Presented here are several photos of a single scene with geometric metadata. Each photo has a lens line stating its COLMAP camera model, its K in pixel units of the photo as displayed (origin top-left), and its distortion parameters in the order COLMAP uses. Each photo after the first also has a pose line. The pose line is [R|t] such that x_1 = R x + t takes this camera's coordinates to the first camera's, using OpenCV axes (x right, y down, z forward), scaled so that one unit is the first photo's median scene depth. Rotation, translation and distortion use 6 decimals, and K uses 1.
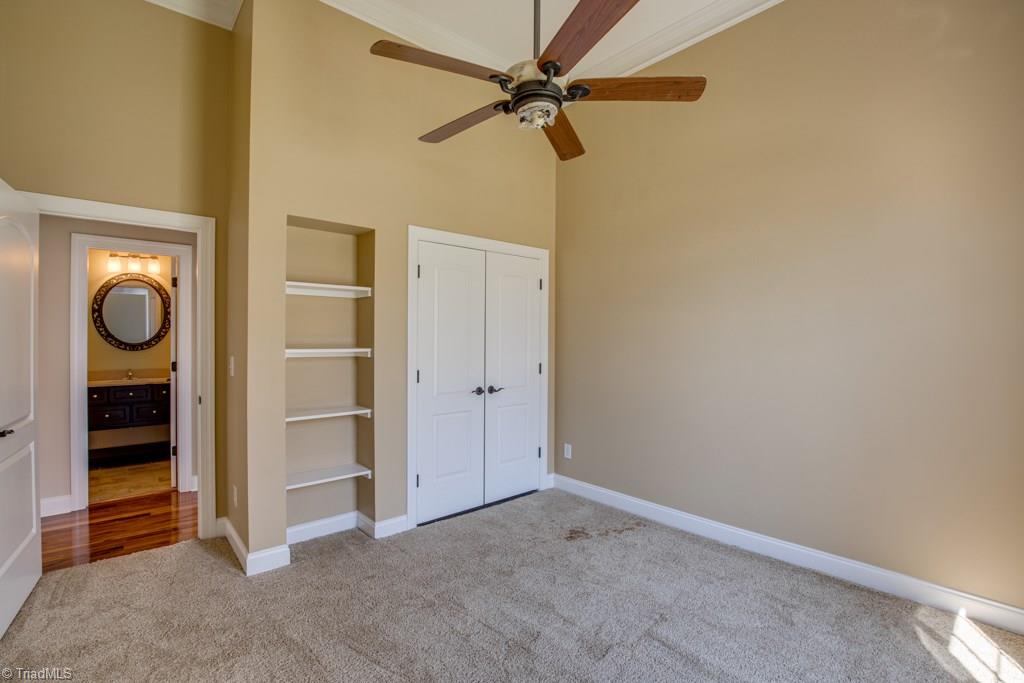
lens RADIAL K [[471.5, 0, 515.3], [0, 471.5, 339.2], [0, 0, 1]] dist [-0.041619, 0.008170]
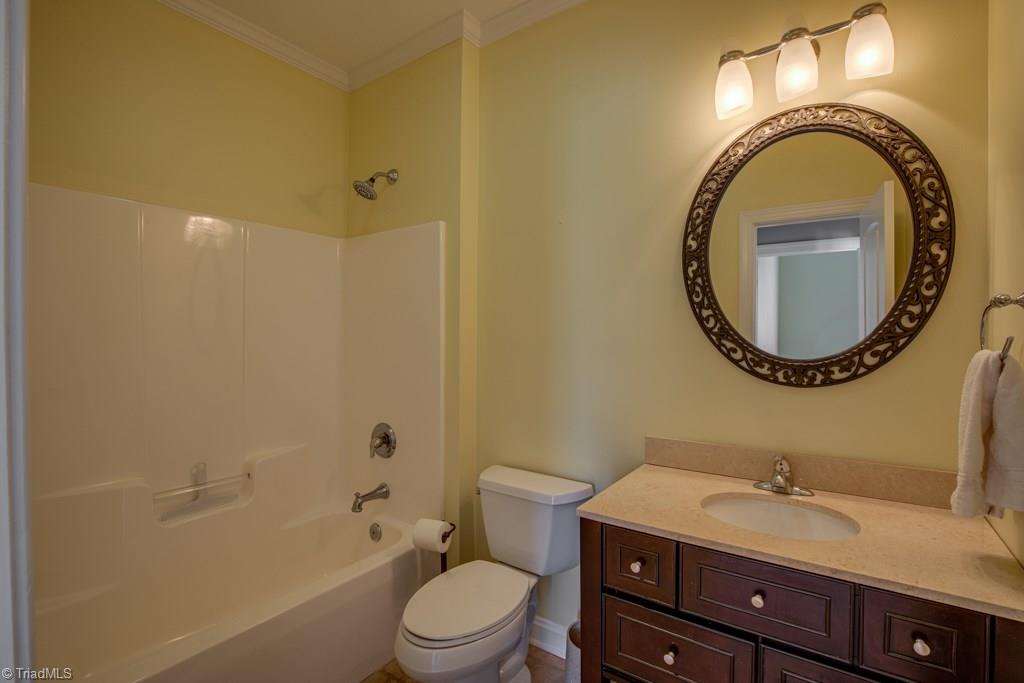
lens RADIAL K [[471.5, 0, 515.4], [0, 471.5, 340.3], [0, 0, 1]] dist [-0.041619, 0.008170]
pose [[0.229584, -0.000655, -0.973289, -0.601028], [-0.008073, 0.999964, -0.002578, -0.000747], [0.973255, 0.008449, 0.229571, 0.774624]]
